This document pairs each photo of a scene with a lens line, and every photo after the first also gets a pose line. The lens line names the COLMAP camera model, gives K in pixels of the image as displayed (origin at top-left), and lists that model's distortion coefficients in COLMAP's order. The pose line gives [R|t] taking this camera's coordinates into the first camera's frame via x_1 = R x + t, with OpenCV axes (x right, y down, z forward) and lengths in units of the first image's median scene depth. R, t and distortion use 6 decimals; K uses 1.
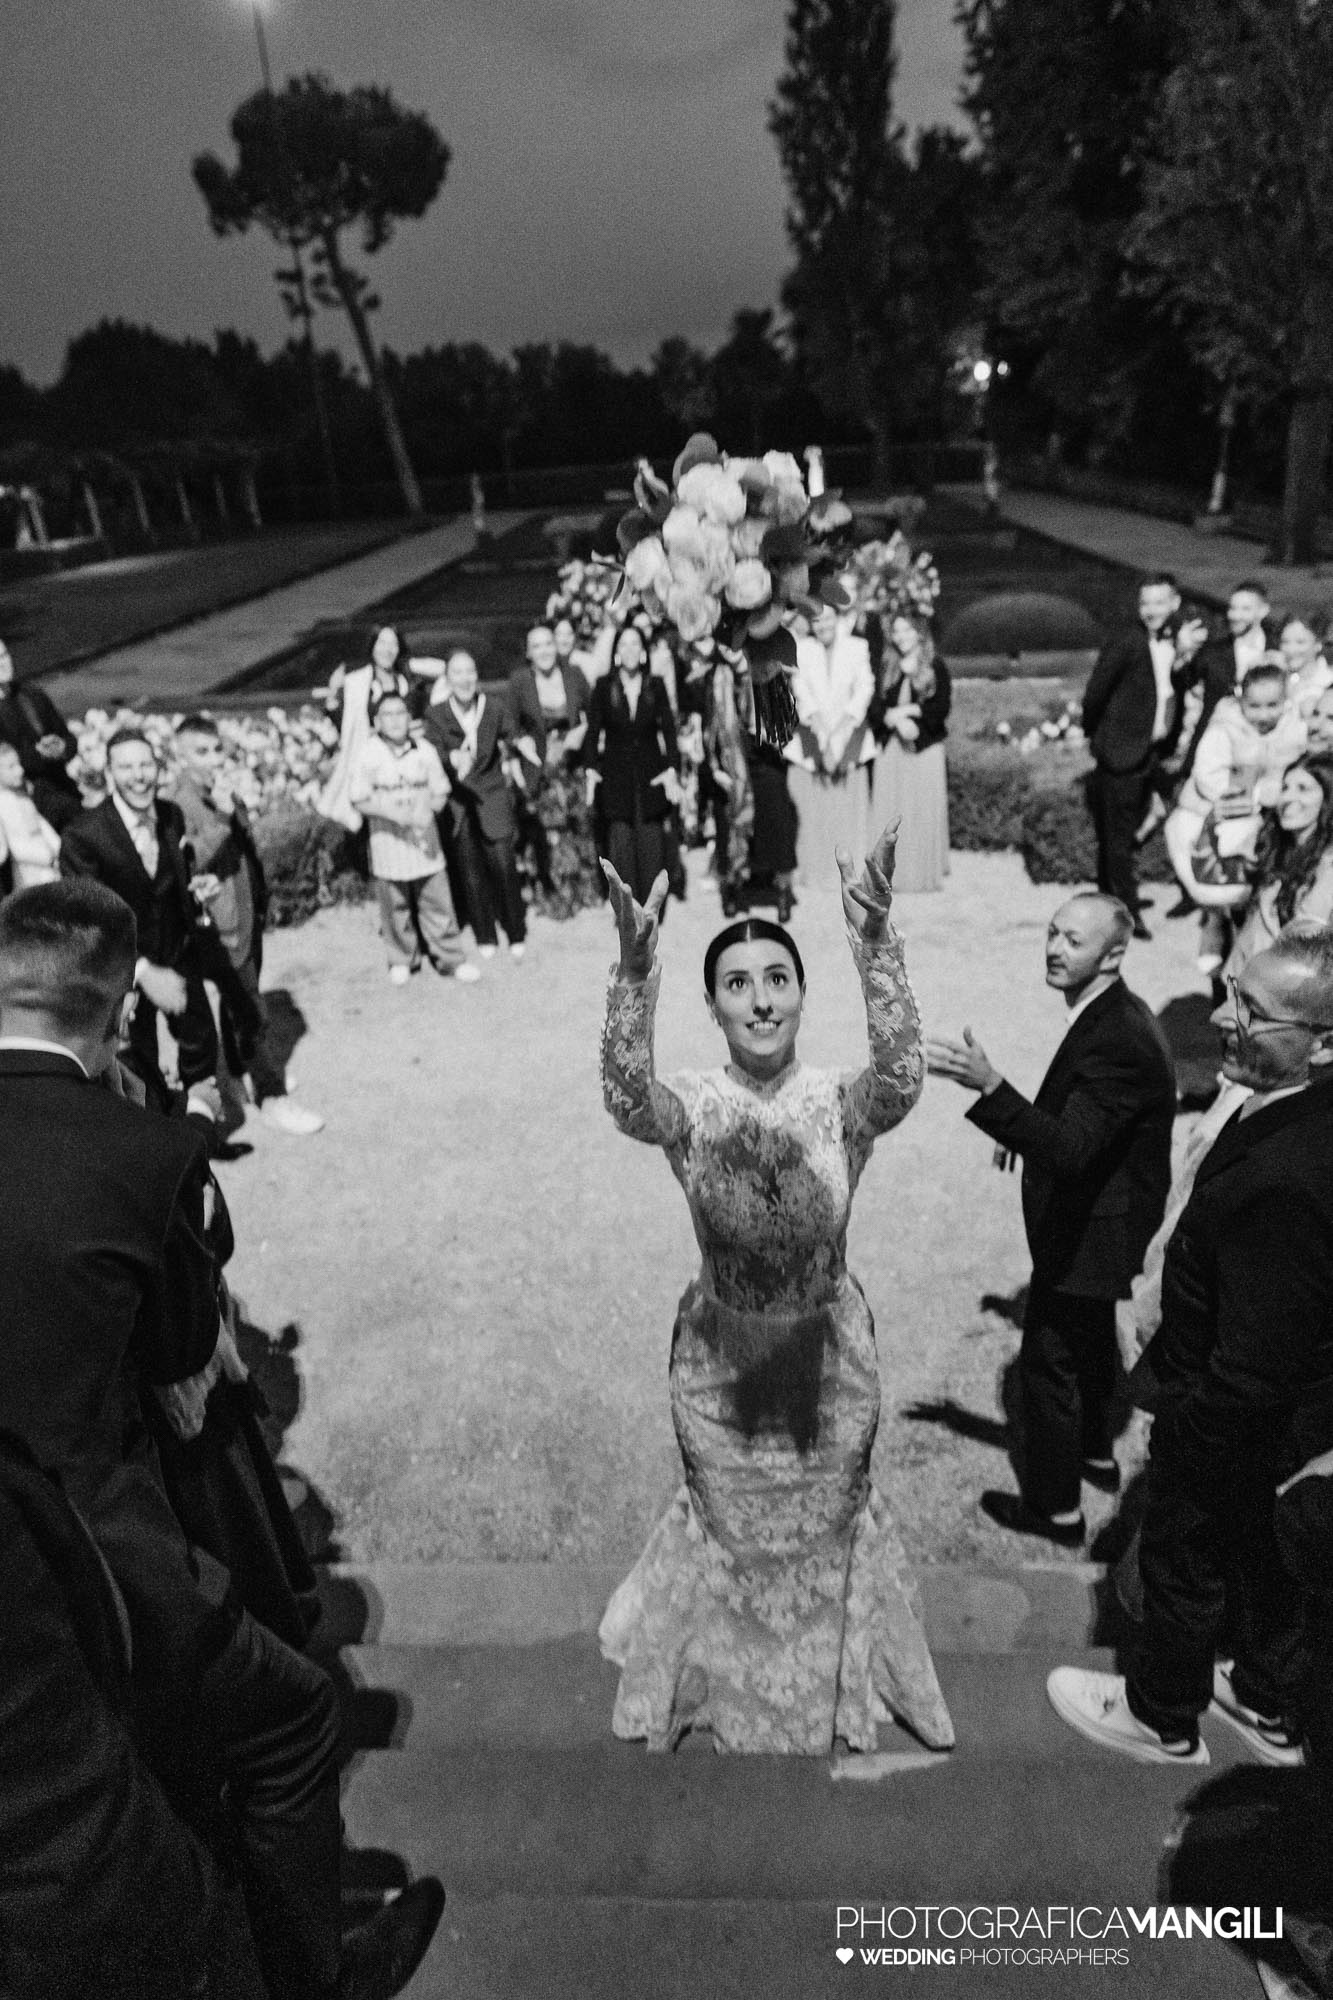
lens RADIAL K [[1360.1, 0, 674.2], [0, 1360.1, 1005.1], [0, 0, 1]] dist [0.002752, 0.002901]
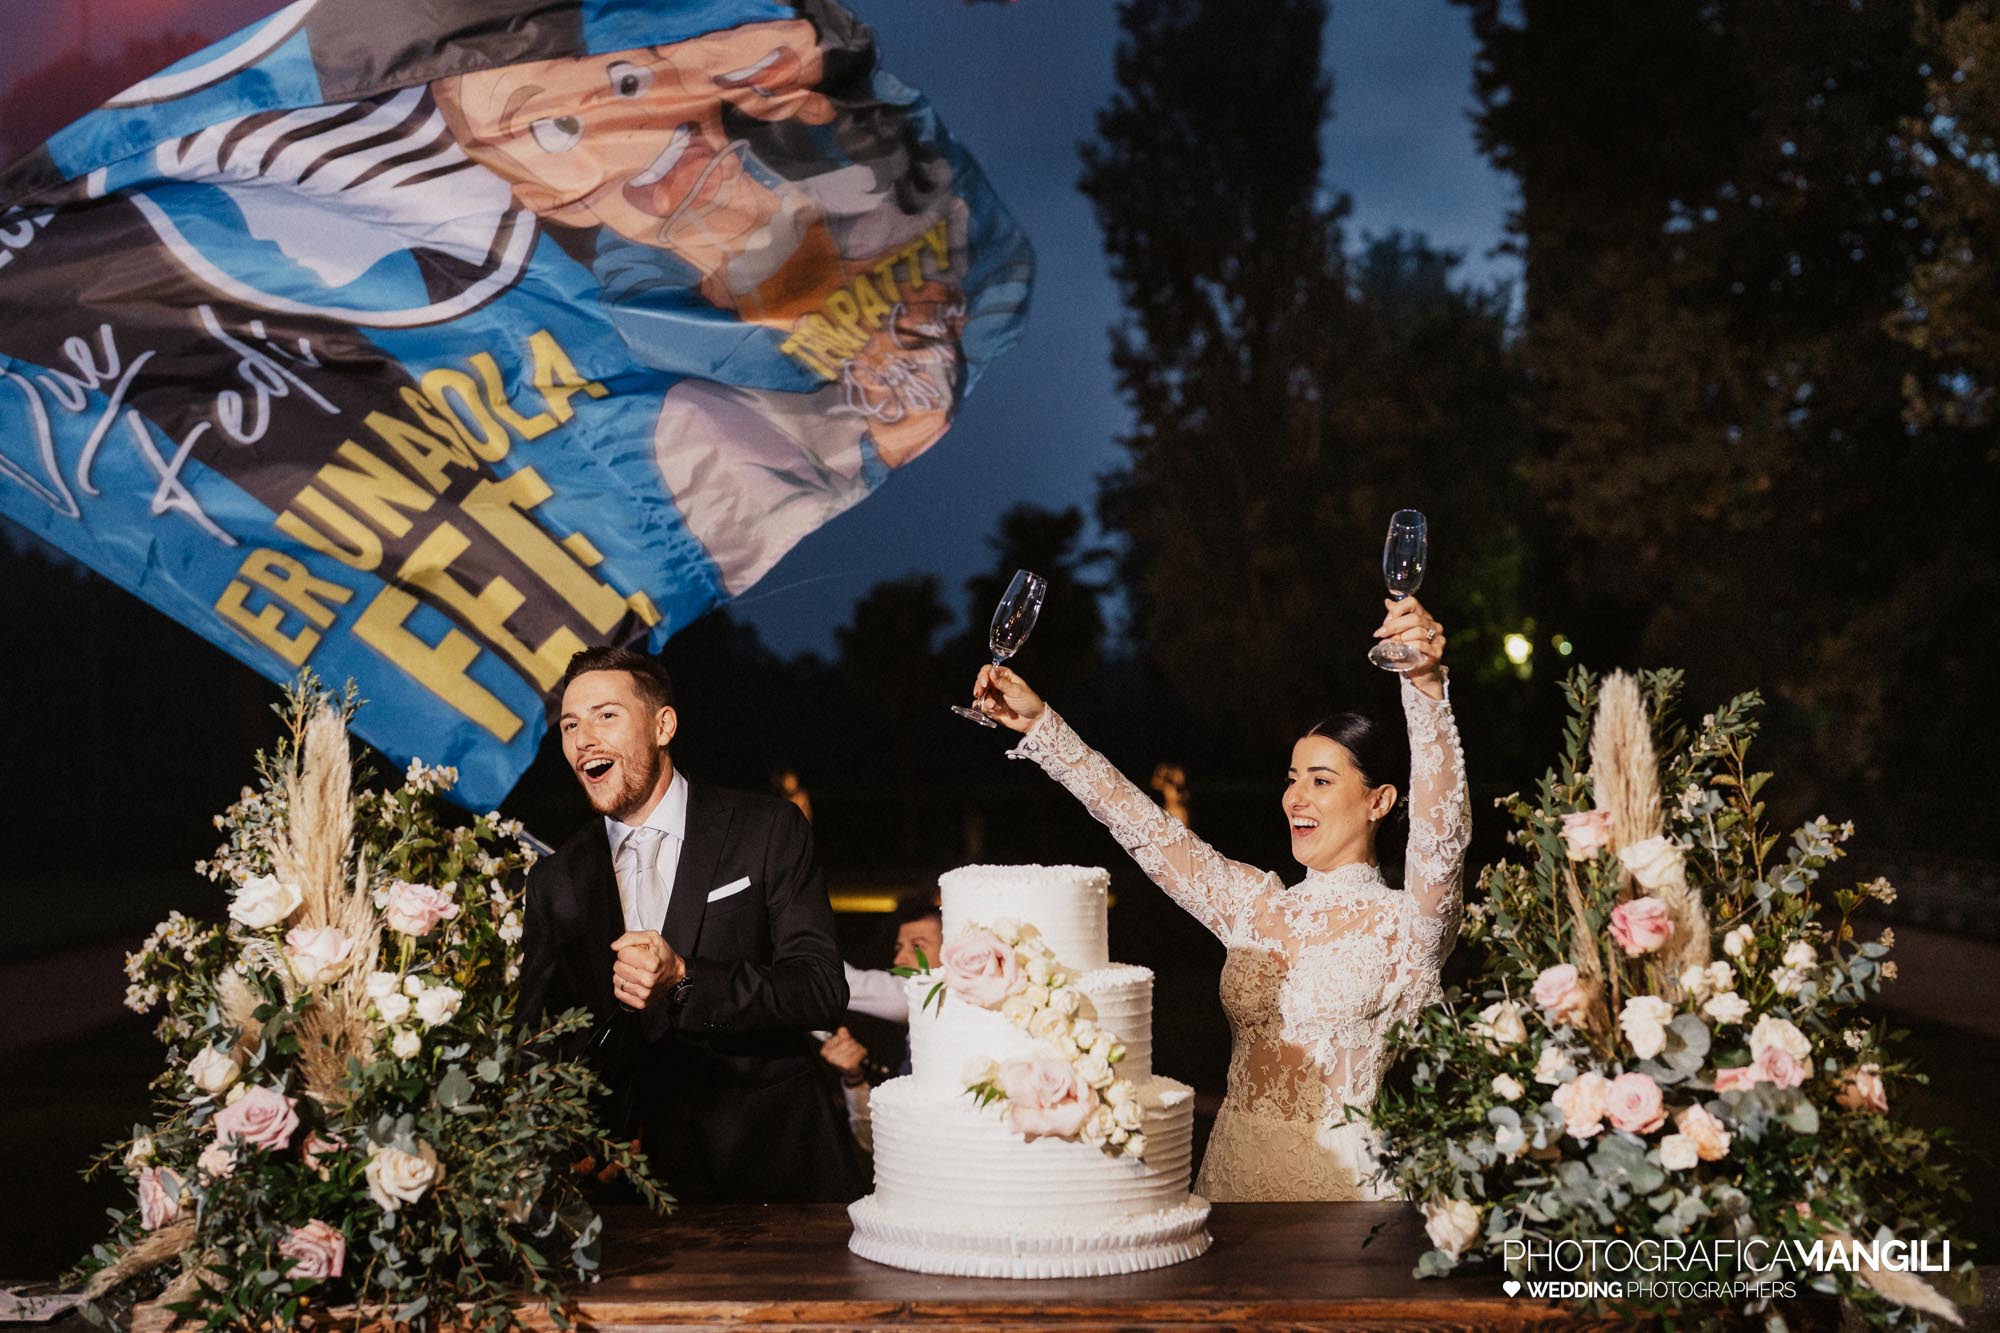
lens RADIAL K [[2821.0, 0, 998.5], [0, 2821.0, 746.3], [0, 0, 1]] dist [0.009403, 0.008736]
pose [[0.997965, 0.048335, 0.041587, 0.009978], [-0.027564, 0.915145, -0.402182, -0.057780], [-0.057498, 0.400217, 0.914615, 0.223286]]
